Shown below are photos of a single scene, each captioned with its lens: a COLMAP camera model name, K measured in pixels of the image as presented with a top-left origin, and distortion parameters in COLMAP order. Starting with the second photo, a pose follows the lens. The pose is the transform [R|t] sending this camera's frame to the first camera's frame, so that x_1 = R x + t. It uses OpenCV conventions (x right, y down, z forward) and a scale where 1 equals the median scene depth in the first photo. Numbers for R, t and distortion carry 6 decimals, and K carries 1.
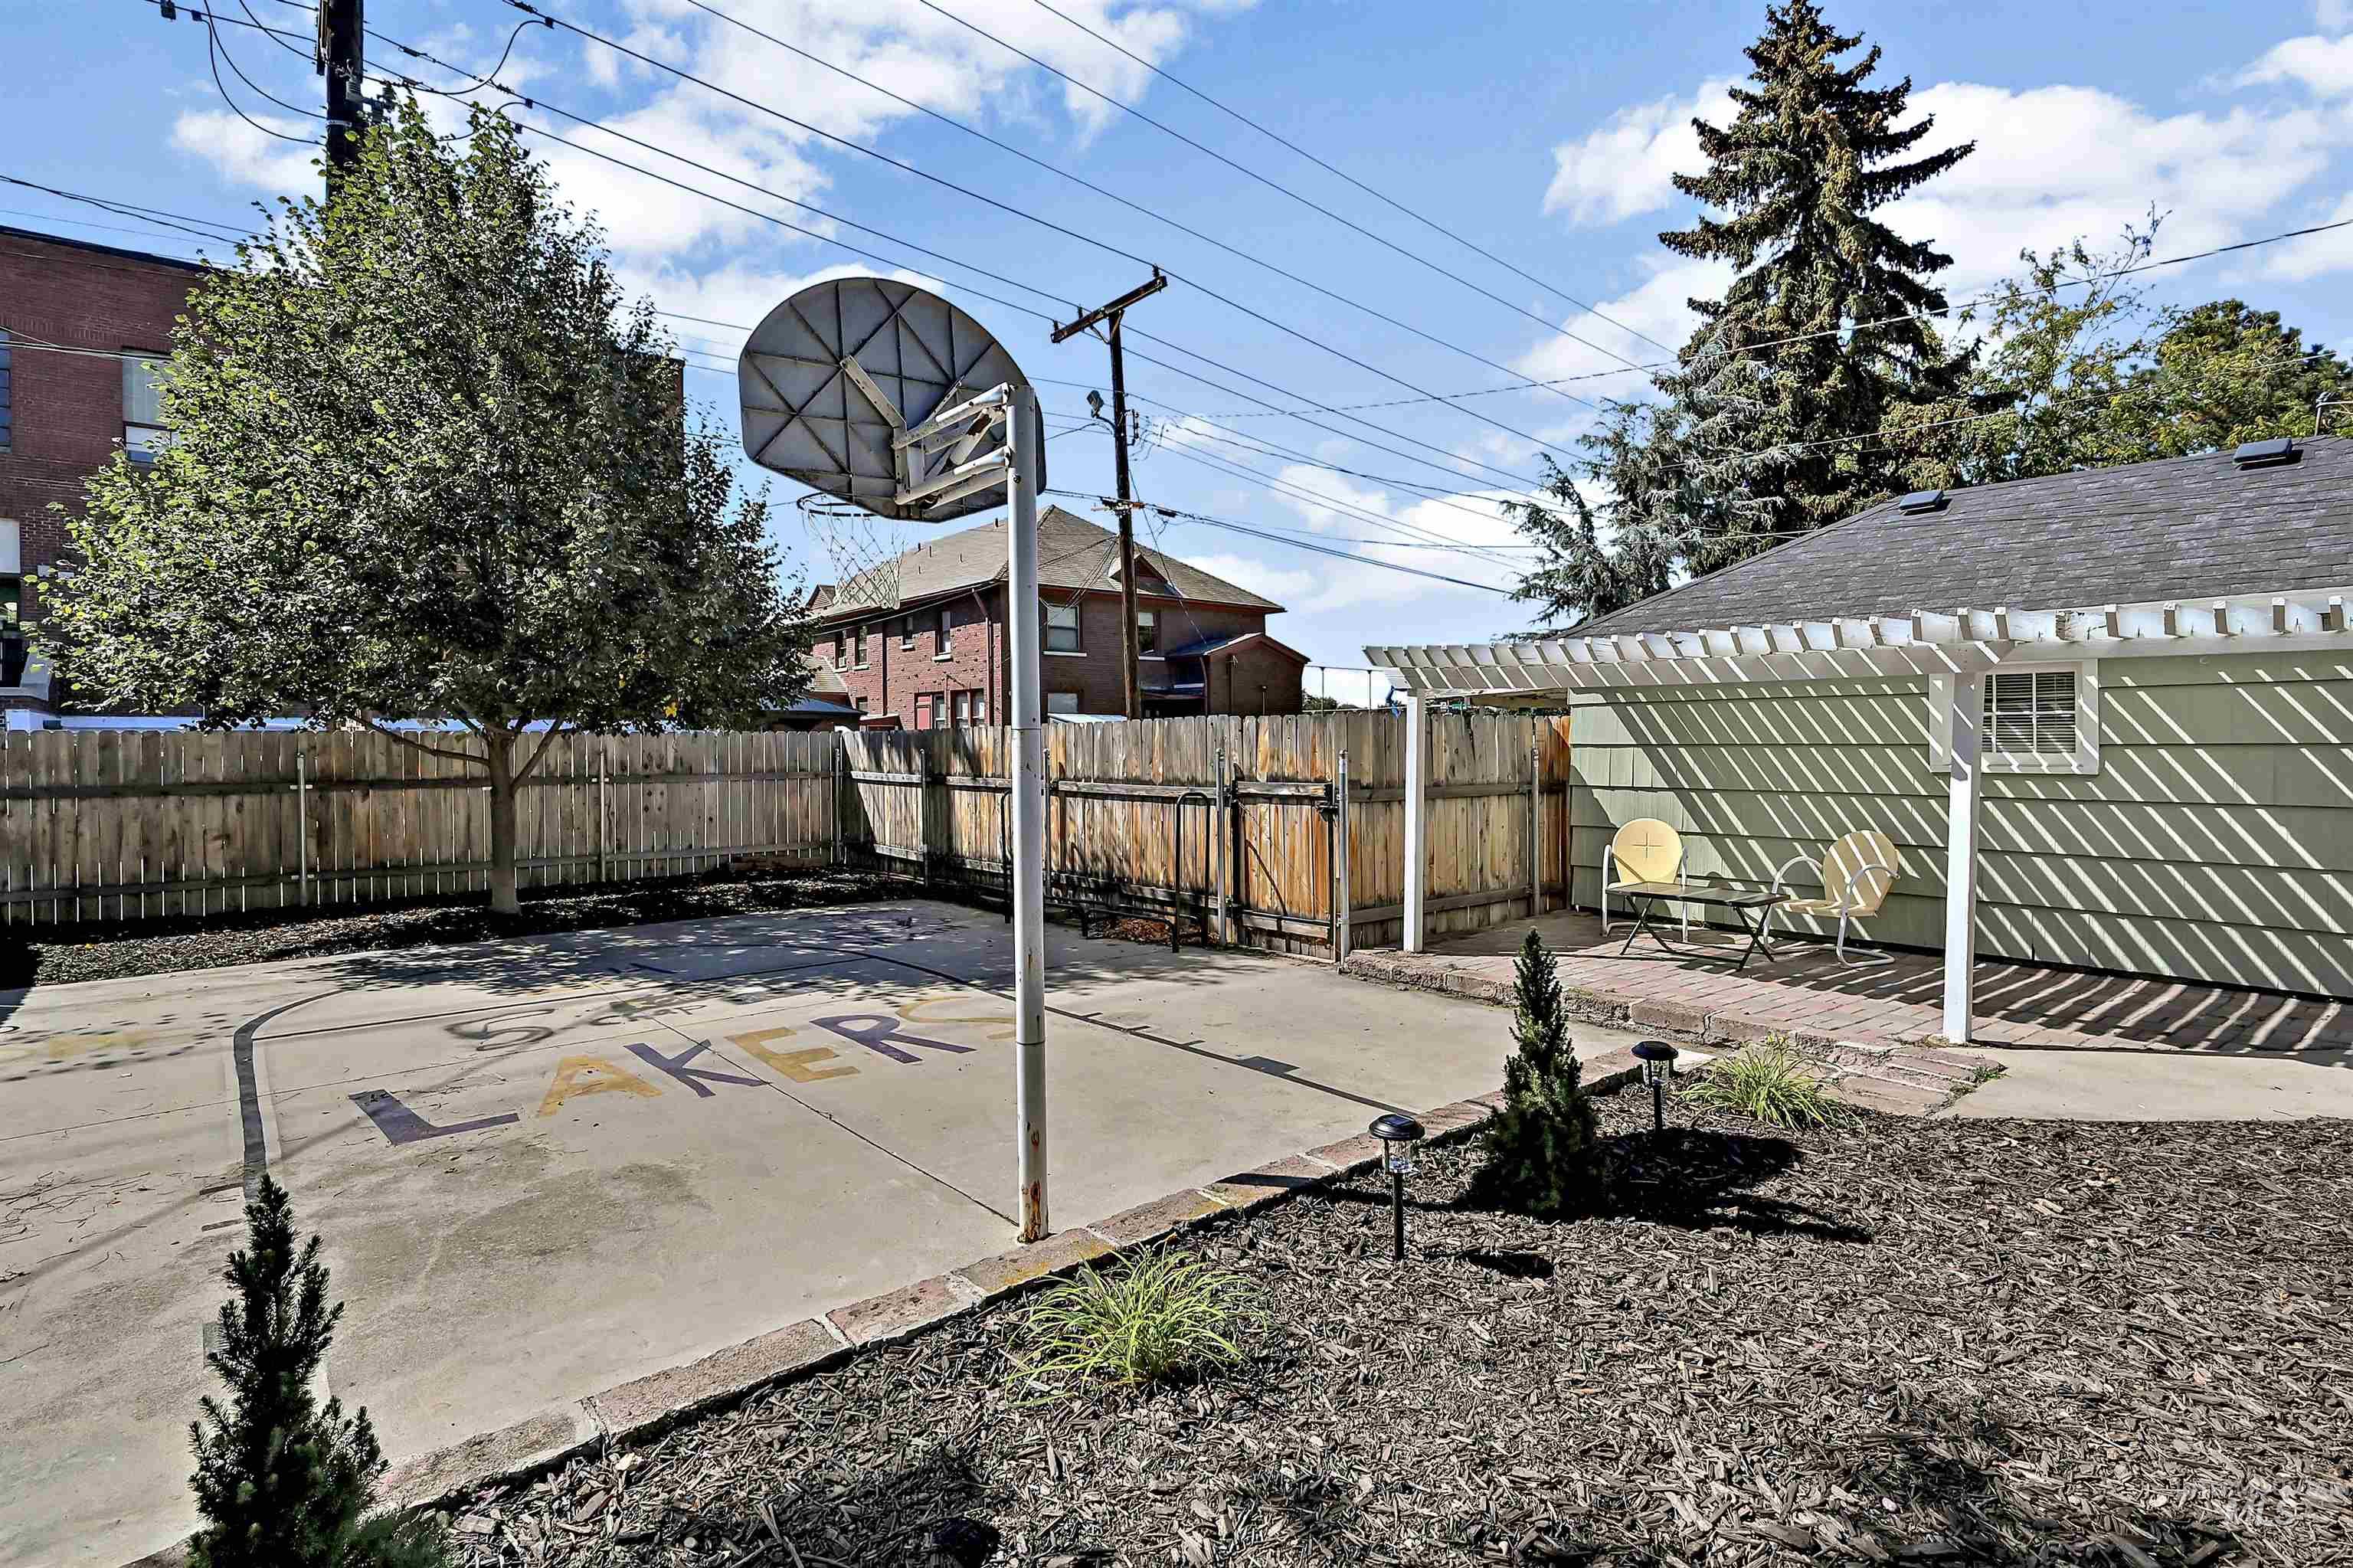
lens RADIAL K [[1087.0, 0, 1185.6], [0, 1087.0, 790.2], [0, 0, 1]] dist [0.003486, 0.000511]
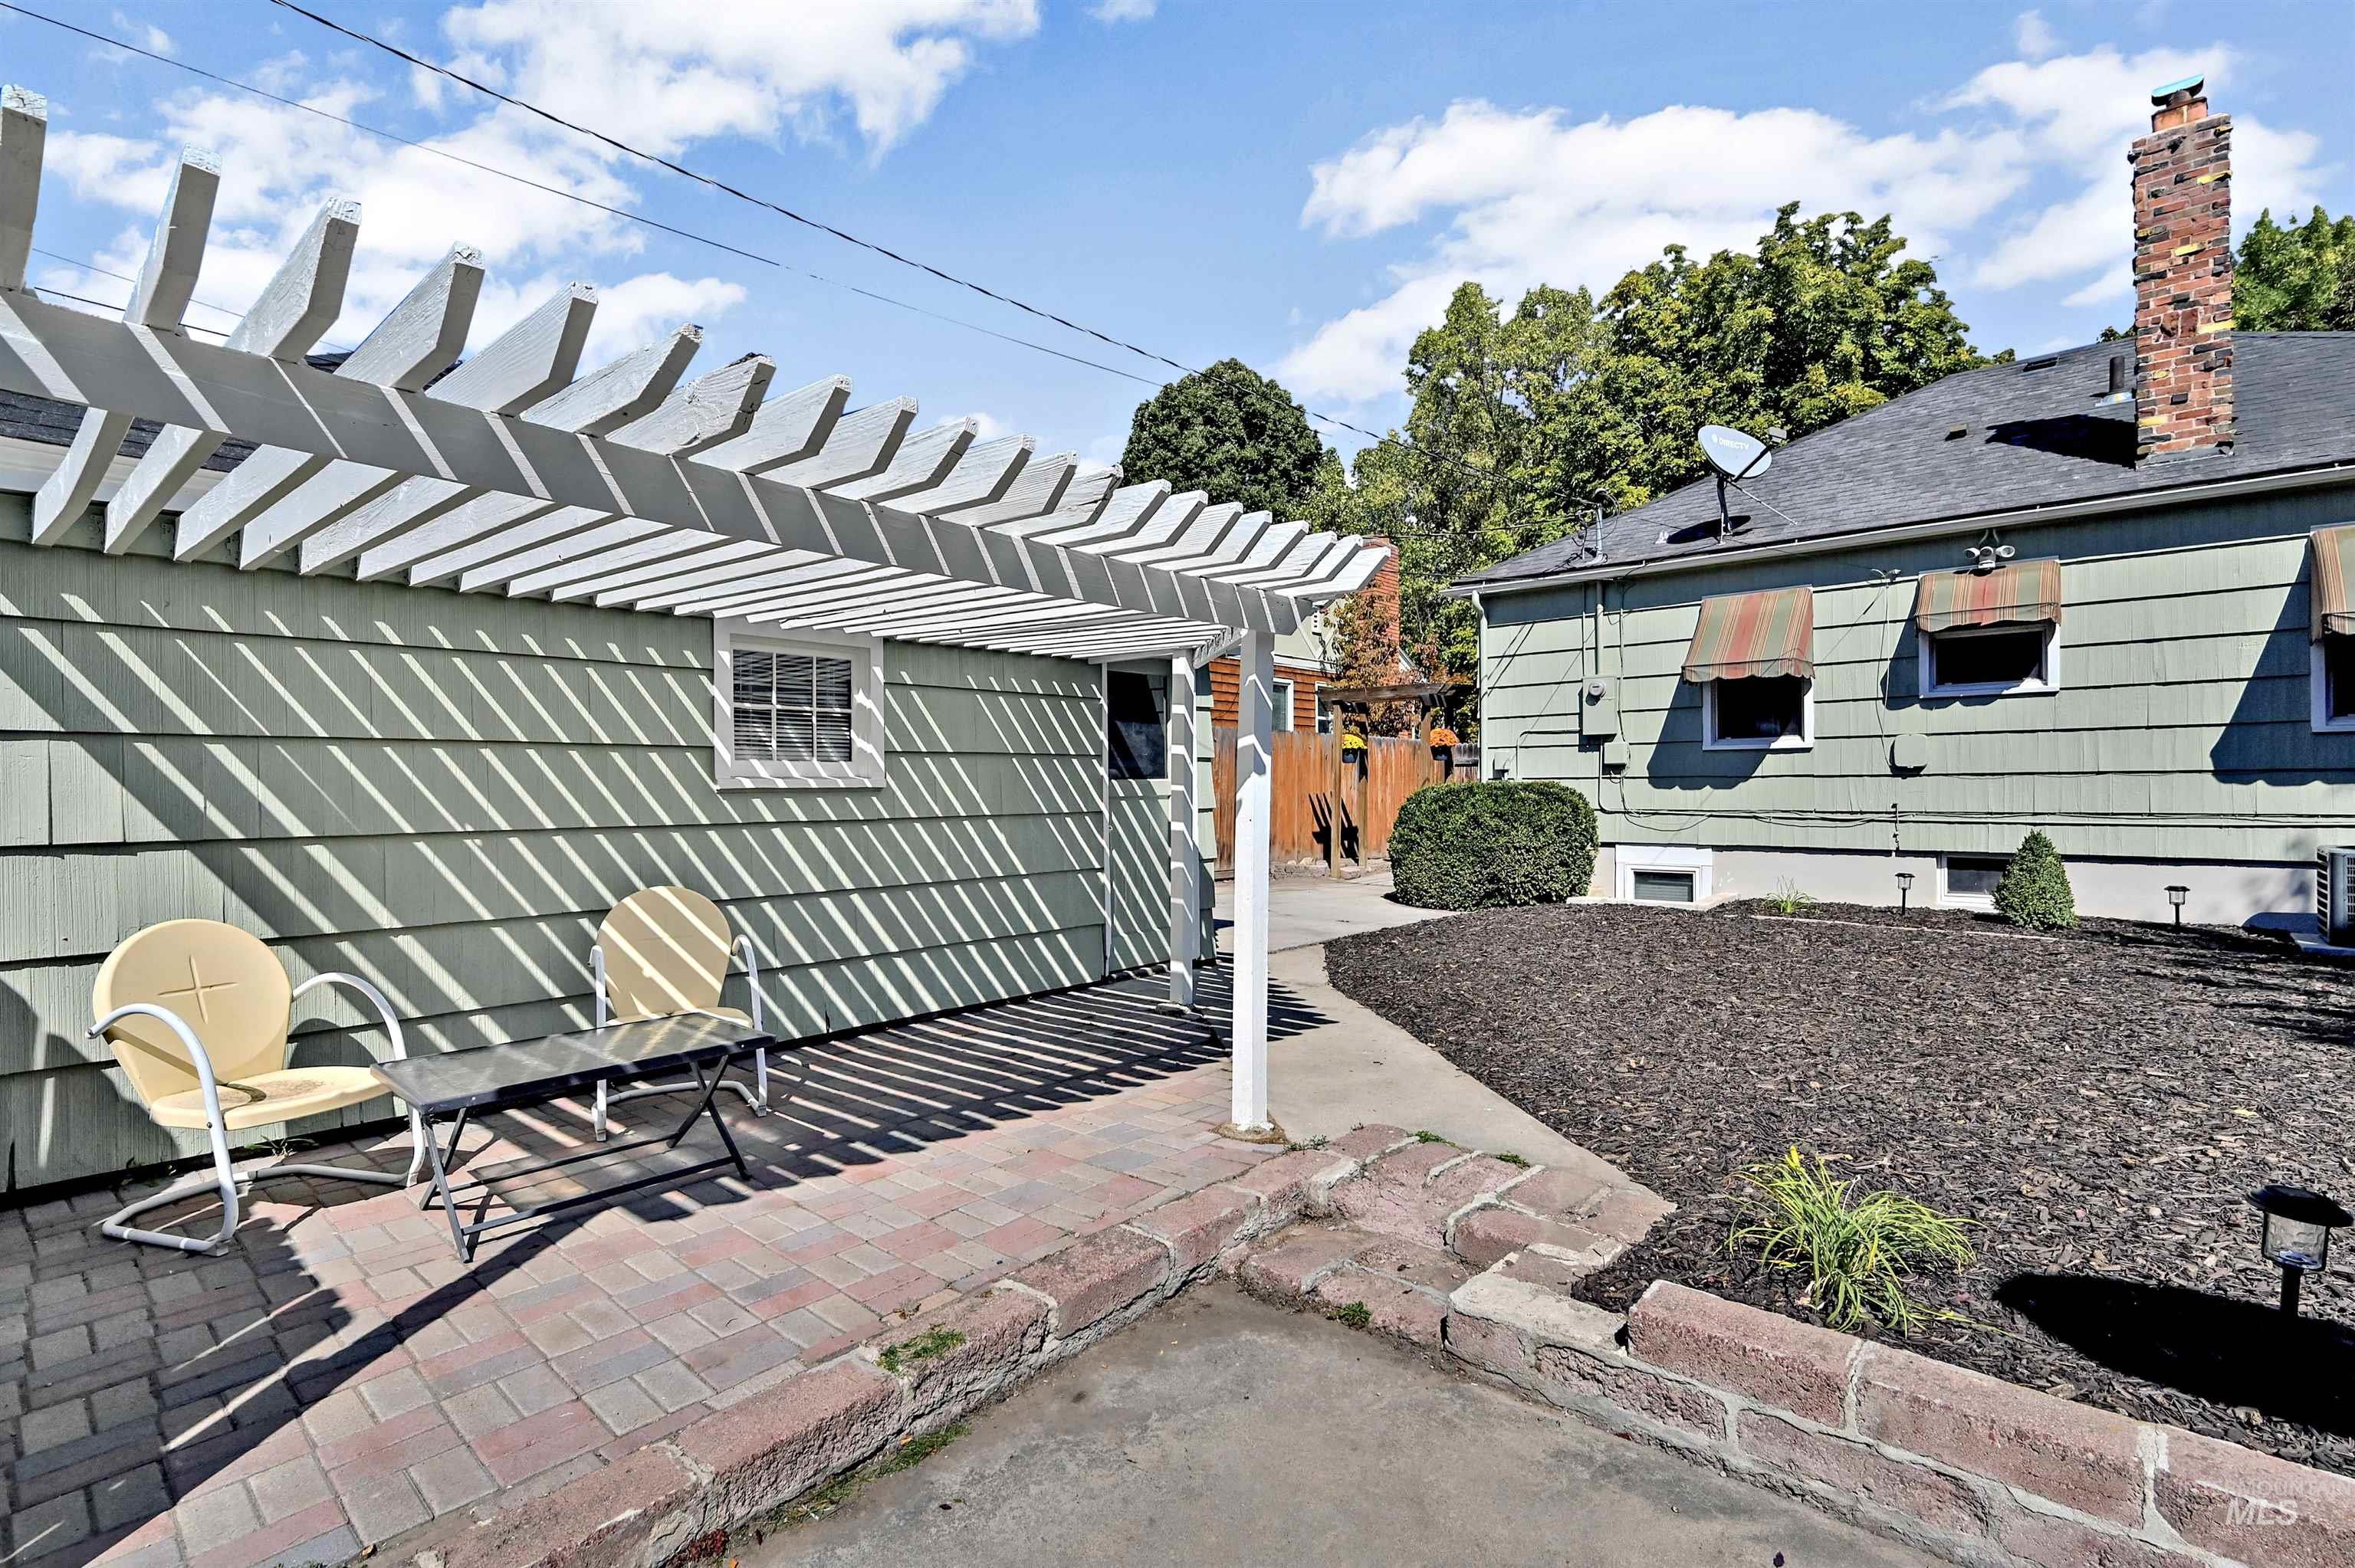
lens RADIAL K [[1087.8, 0, 1186.6], [0, 1087.8, 790.2], [0, 0, 1]] dist [0.003486, 0.000511]
pose [[-0.140594, 0.002726, 0.990064, -0.020687], [0.054156, 0.998520, 0.004942, -0.004138], [-0.988585, 0.054313, -0.140534, 1.022280]]
